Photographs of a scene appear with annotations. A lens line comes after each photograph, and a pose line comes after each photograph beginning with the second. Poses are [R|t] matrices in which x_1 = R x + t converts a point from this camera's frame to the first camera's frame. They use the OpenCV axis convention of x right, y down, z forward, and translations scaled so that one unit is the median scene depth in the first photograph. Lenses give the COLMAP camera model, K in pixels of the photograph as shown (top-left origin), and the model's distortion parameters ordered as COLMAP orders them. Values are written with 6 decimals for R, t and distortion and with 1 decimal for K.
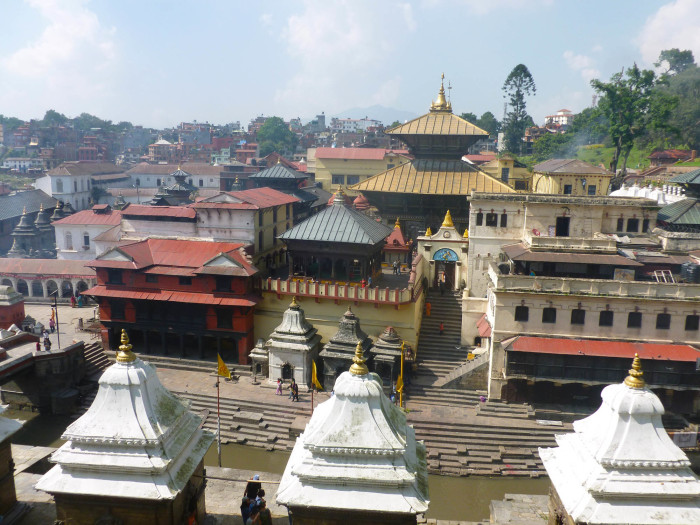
lens RADIAL K [[607.9, 0, 354.5], [0, 607.9, 263.3], [0, 0, 1]] dist [-0.047910, 0.030856]
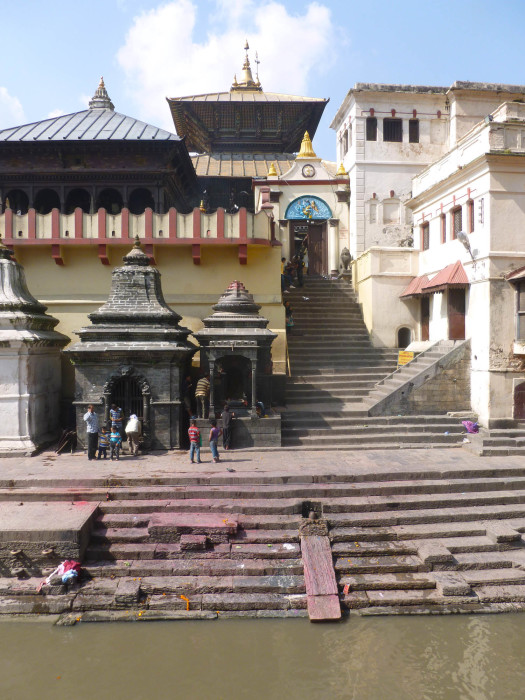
lens RADIAL K [[607.9, 0, 264.0], [0, 607.9, 350.4], [0, 0, 1]] dist [-0.047910, 0.030856]
pose [[0.967802, -0.031586, 0.249723, -0.031712], [0.067954, 0.988045, -0.138382, 0.225198], [-0.242366, 0.150896, 0.958378, 0.636847]]
